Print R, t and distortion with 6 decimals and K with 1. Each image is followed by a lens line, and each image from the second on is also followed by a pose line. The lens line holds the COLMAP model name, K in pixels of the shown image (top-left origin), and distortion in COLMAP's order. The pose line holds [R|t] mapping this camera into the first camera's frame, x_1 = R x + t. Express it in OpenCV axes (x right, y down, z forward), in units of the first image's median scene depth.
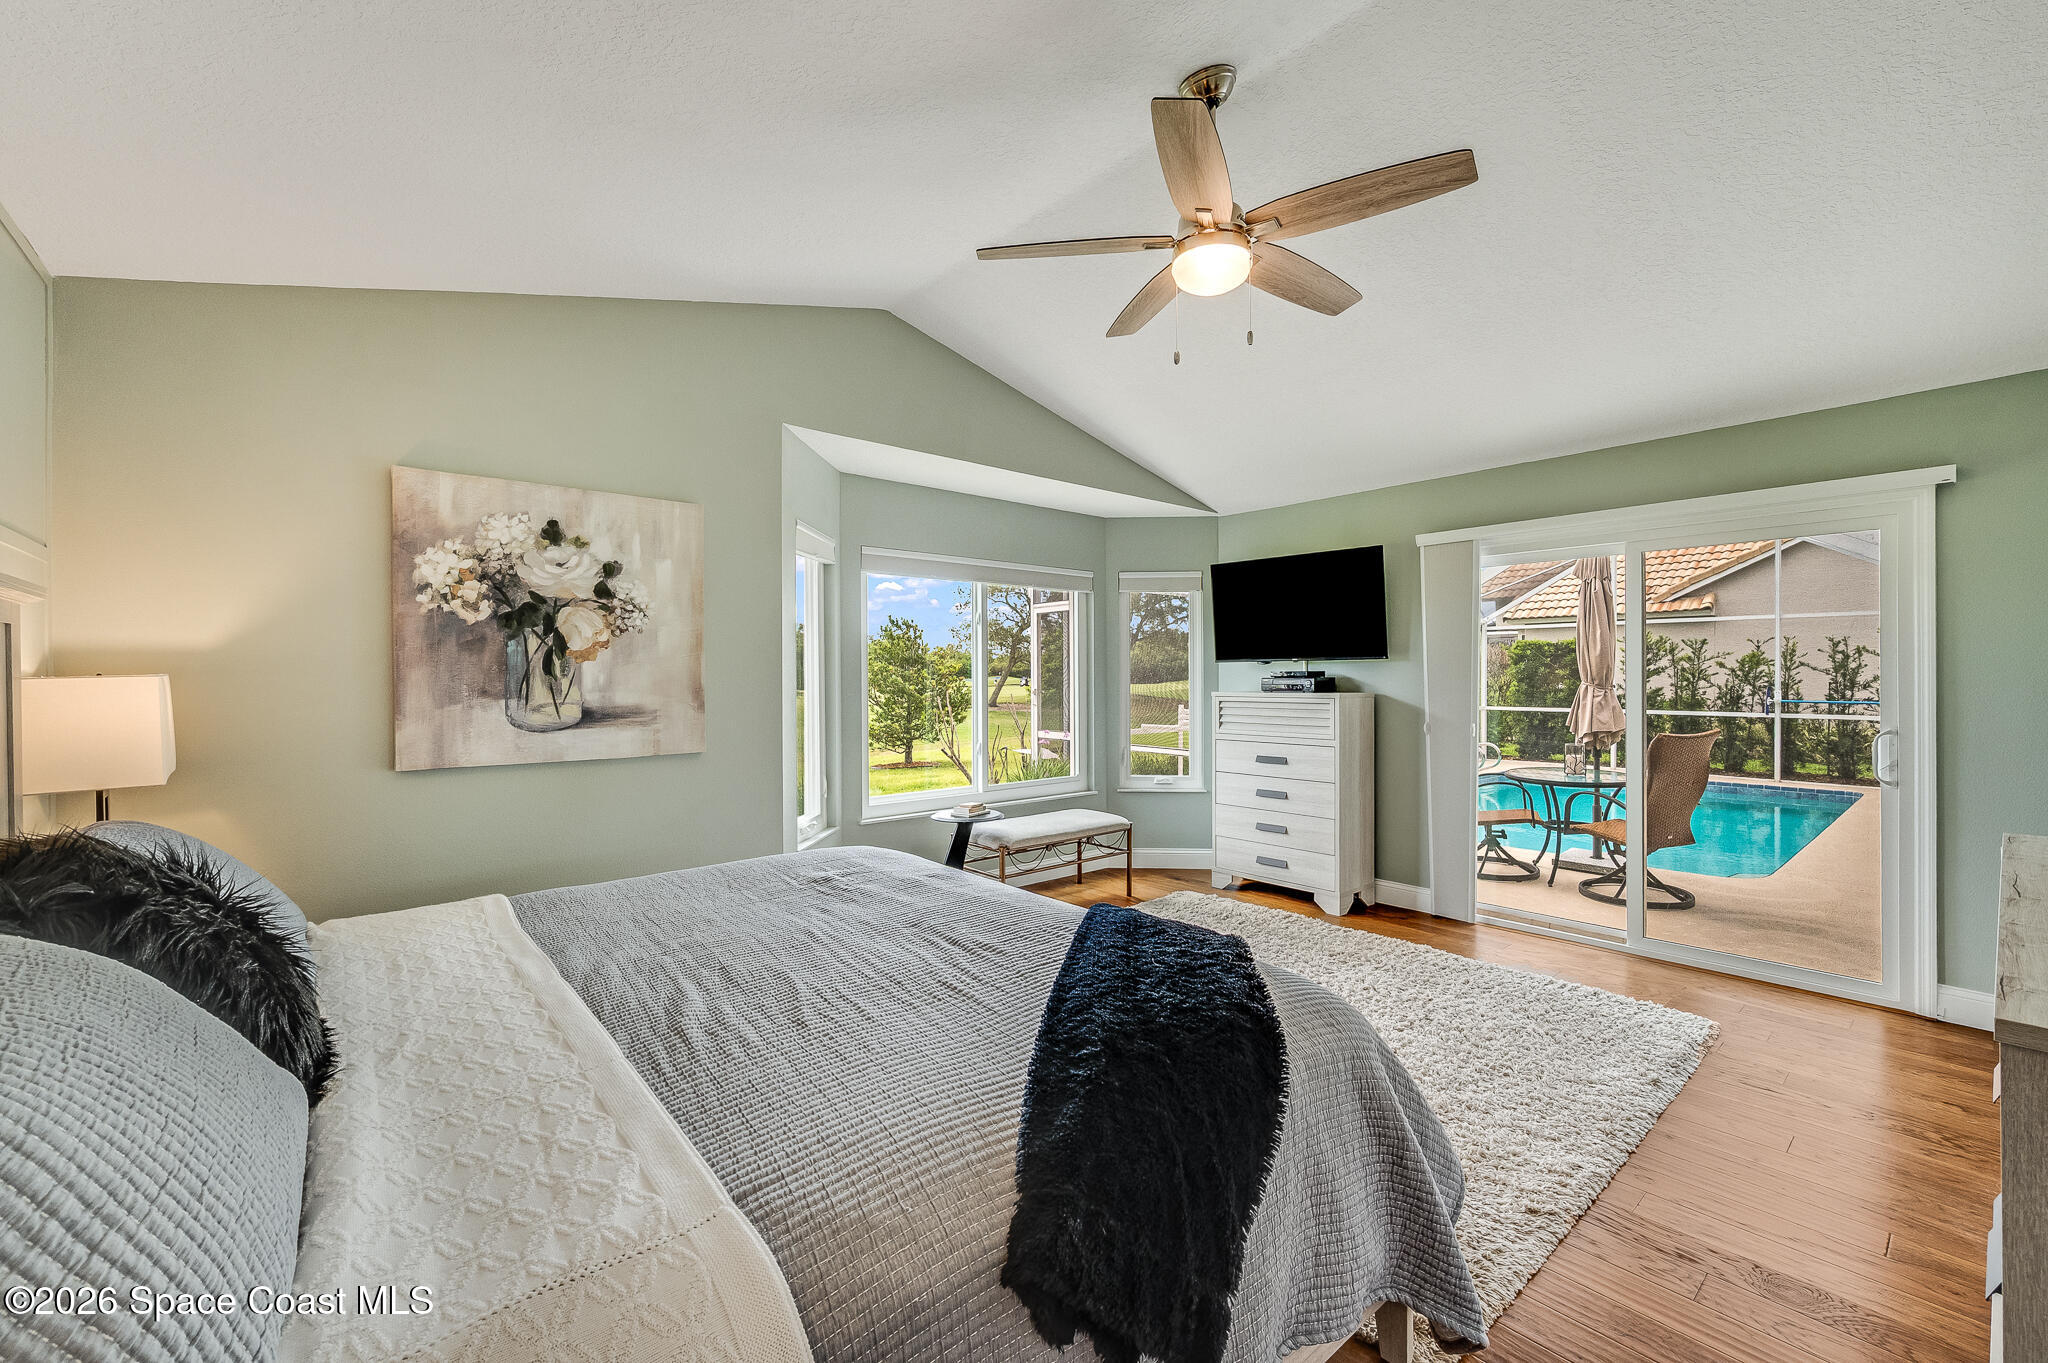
lens RADIAL K [[810.0, 0, 1021.3], [0, 810.0, 680.3], [0, 0, 1]] dist [0.000025, -0.000579]
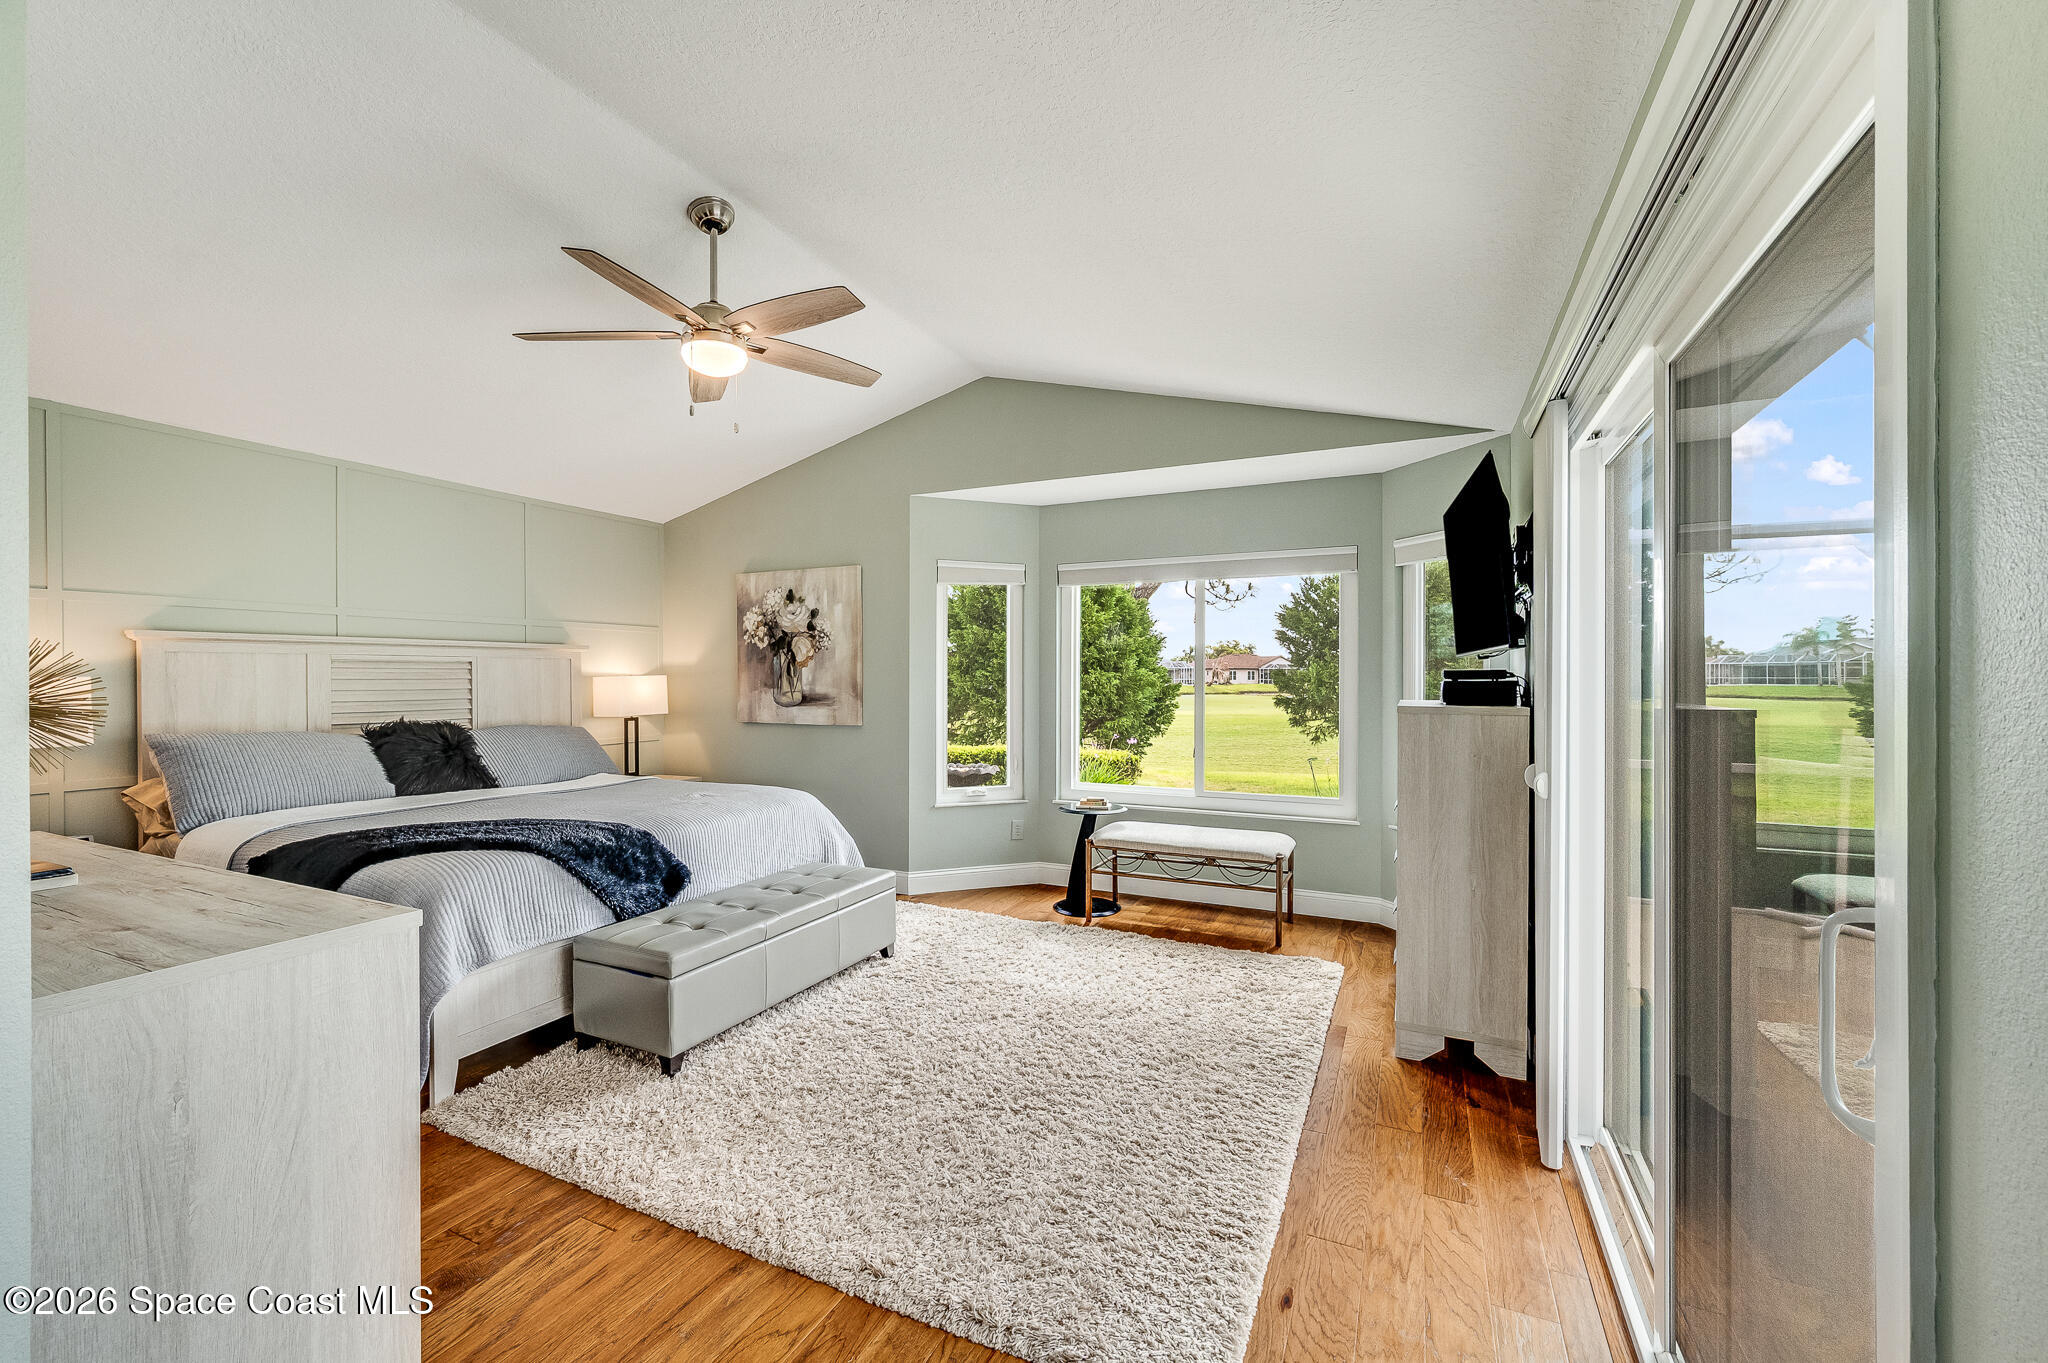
lens RADIAL K [[810.0, 0, 1029.1], [0, 810.0, 679.0], [0, 0, 1]] dist [0.000025, -0.000579]
pose [[0.431947, 0.007501, -0.901868, 1.262919], [-0.005363, 0.999969, 0.005748, -0.011561], [0.901883, 0.002354, 0.431974, 0.692789]]
